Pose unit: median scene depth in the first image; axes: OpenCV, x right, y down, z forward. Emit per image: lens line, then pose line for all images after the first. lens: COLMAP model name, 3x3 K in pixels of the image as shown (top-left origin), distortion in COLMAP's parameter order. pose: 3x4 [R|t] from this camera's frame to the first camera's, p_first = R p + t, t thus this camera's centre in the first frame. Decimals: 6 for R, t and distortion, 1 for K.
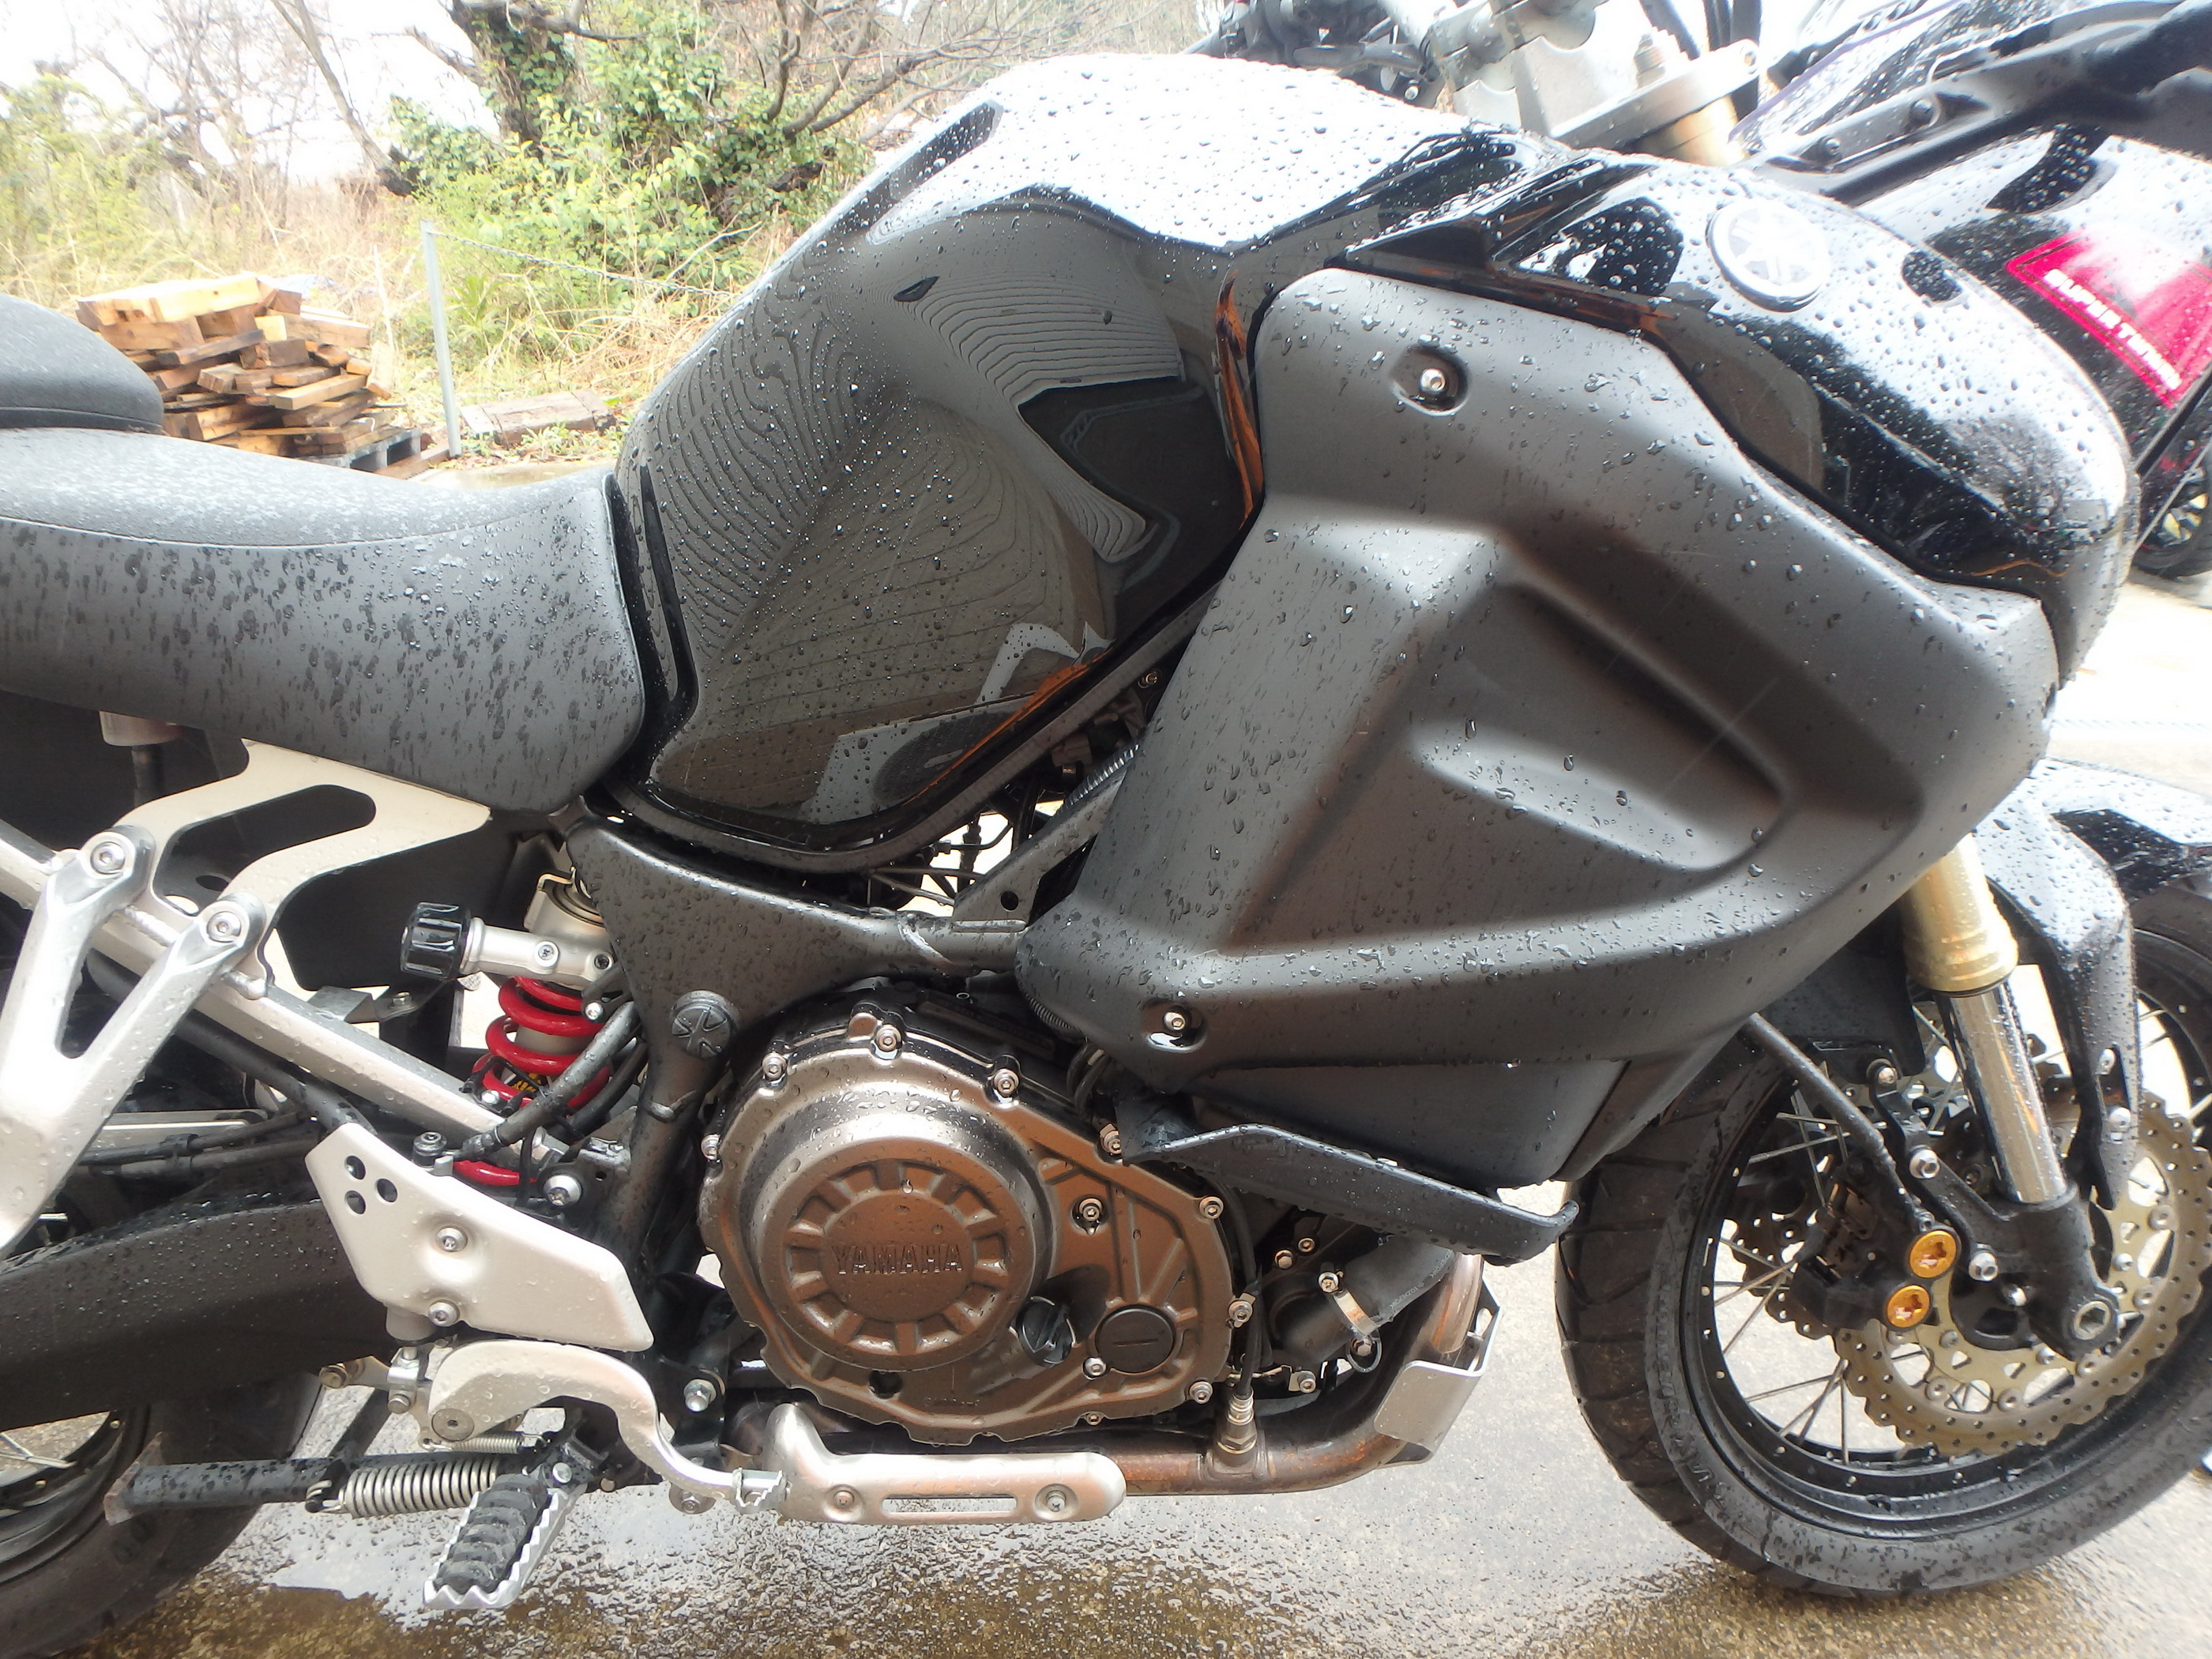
lens RADIAL K [[1371.8, 0, 1180.4], [0, 1371.8, 780.2], [0, 0, 1]] dist [-0.051745, 0.015522]
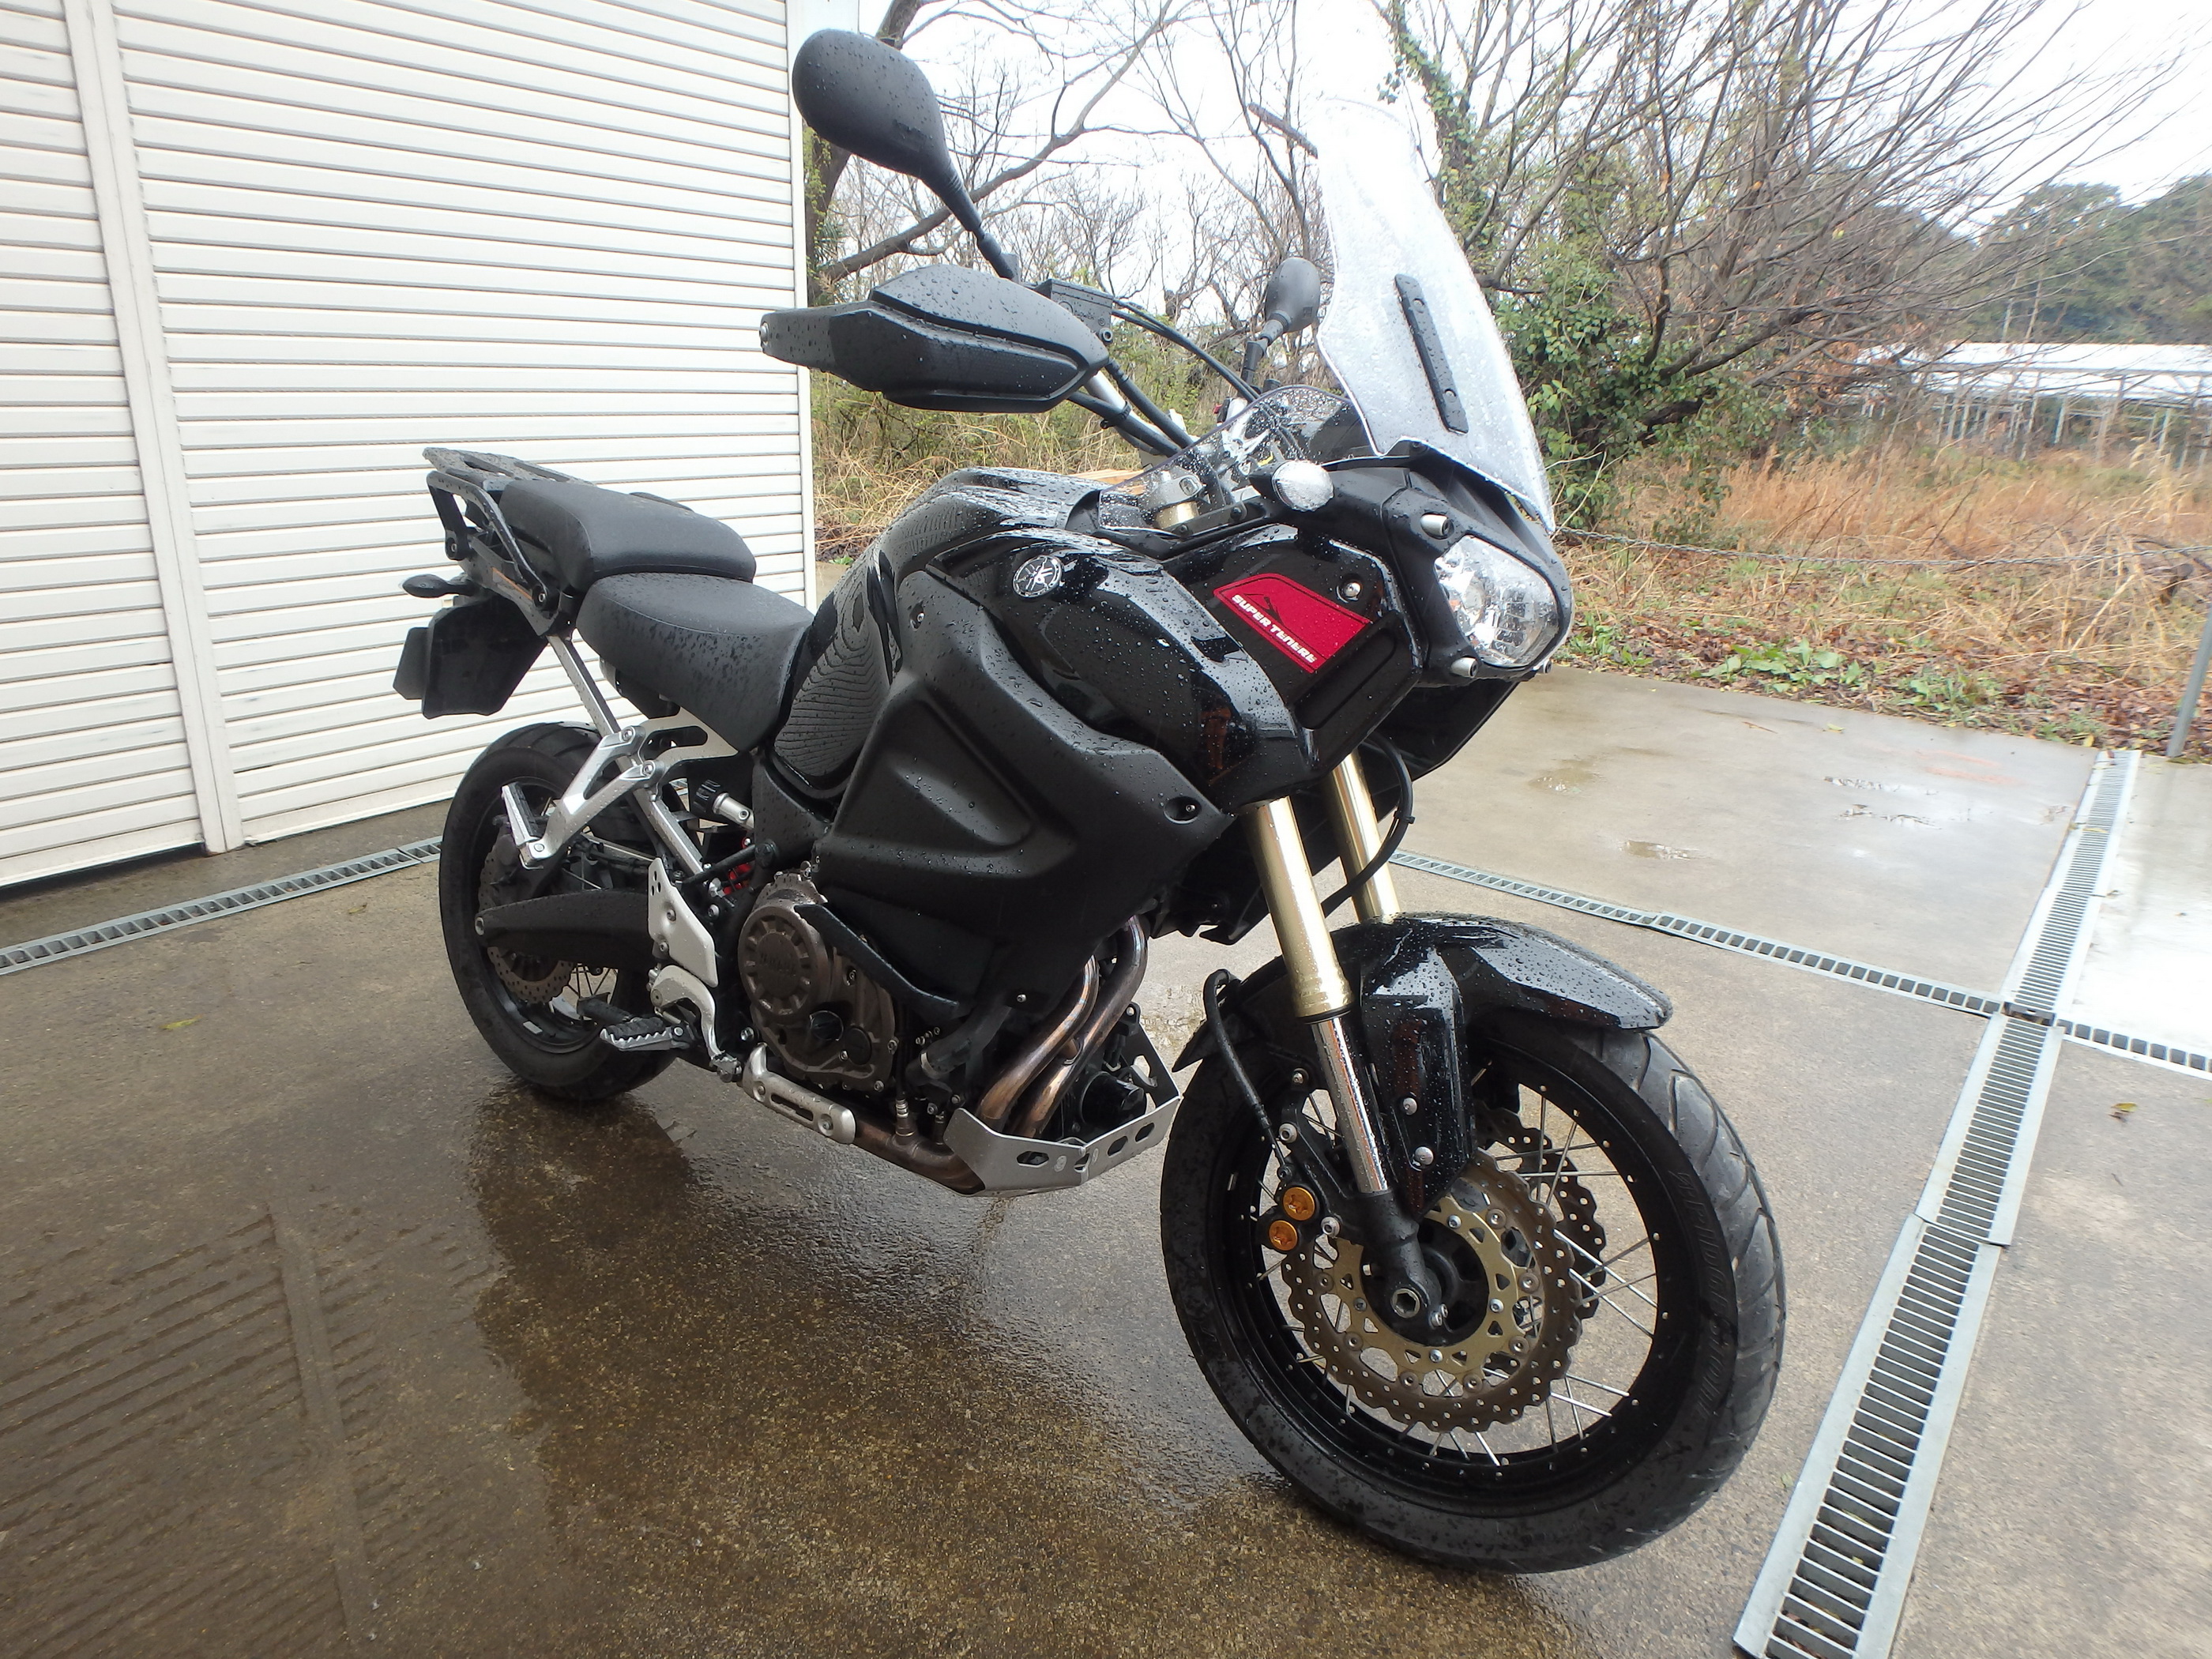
lens RADIAL K [[1373.6, 0, 1139.6], [0, 1373.6, 734.8], [0, 0, 1]] dist [-0.077733, -0.000477]
pose [[0.790491, 0.159551, -0.591326, 1.053268], [-0.261759, 0.960865, -0.090664, 0.023160], [0.553720, 0.226454, 0.801320, -0.389749]]
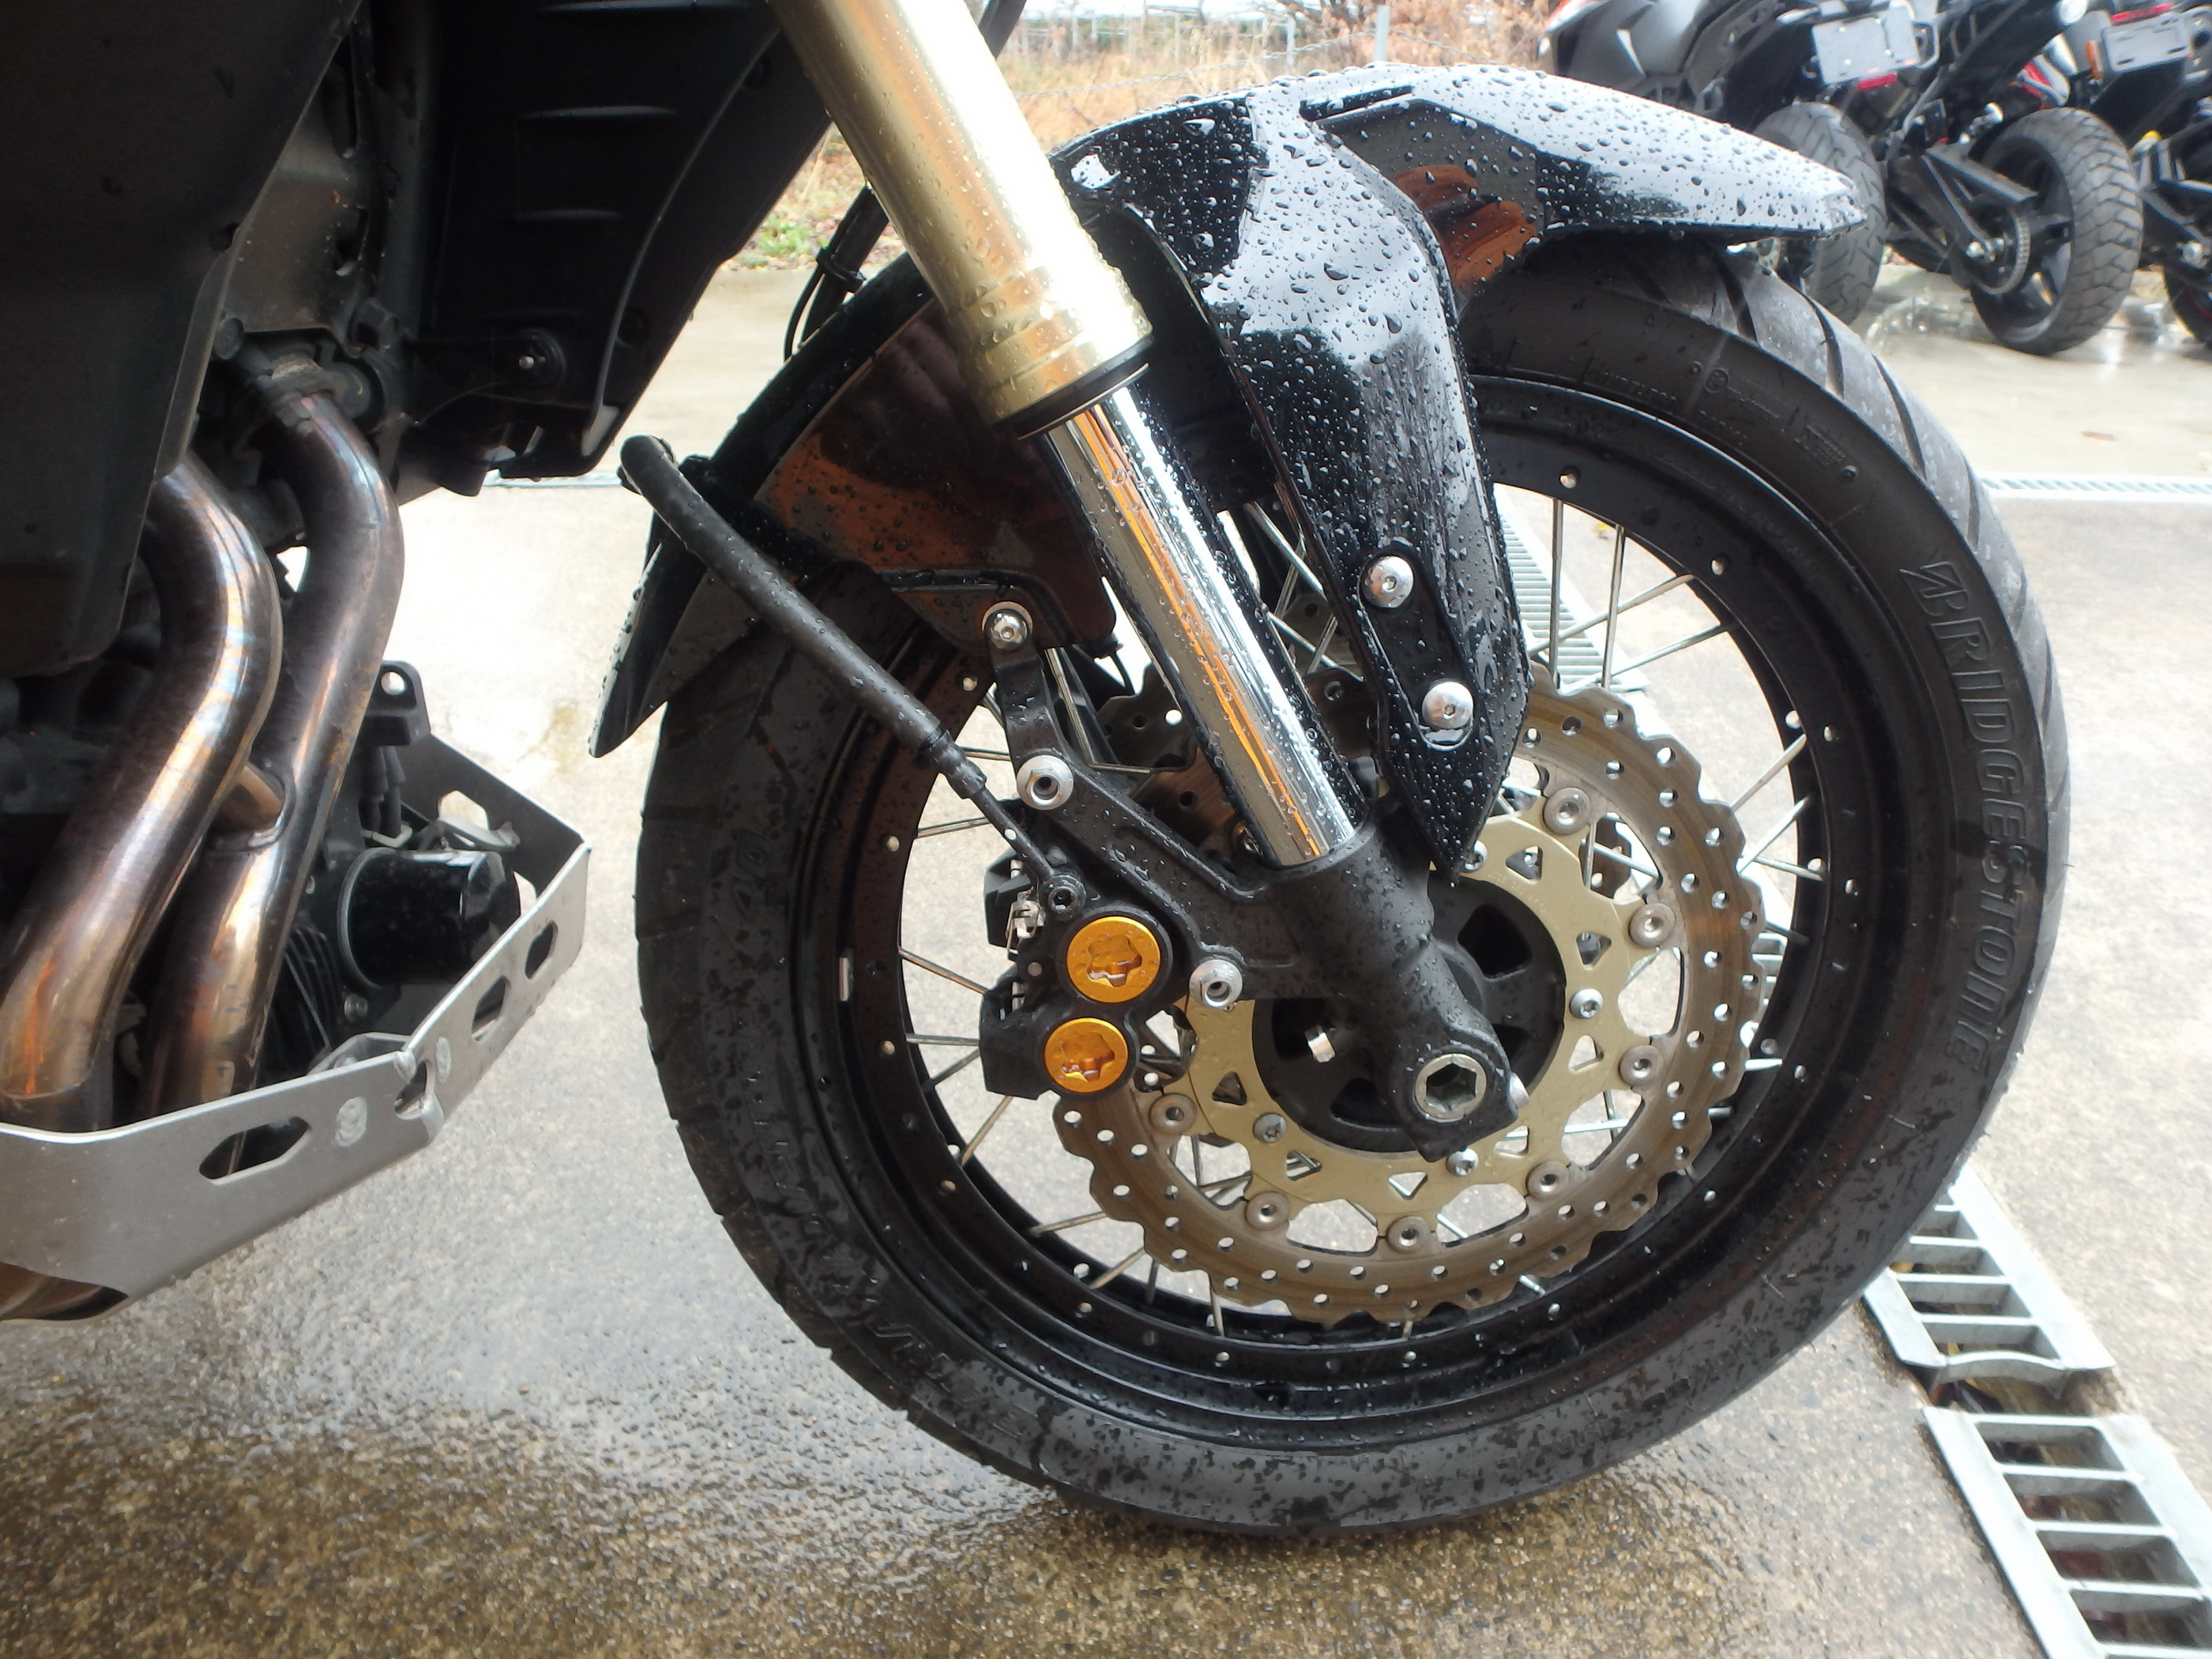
lens RADIAL K [[1382.4, 0, 1119.1], [0, 1382.4, 798.3], [0, 0, 1]] dist [-0.032046, 0.000735]
pose [[0.997243, -0.017805, -0.072041, 0.511008], [0.024324, 0.995587, 0.090641, 0.199342], [0.070109, -0.092143, 0.993275, 0.376421]]
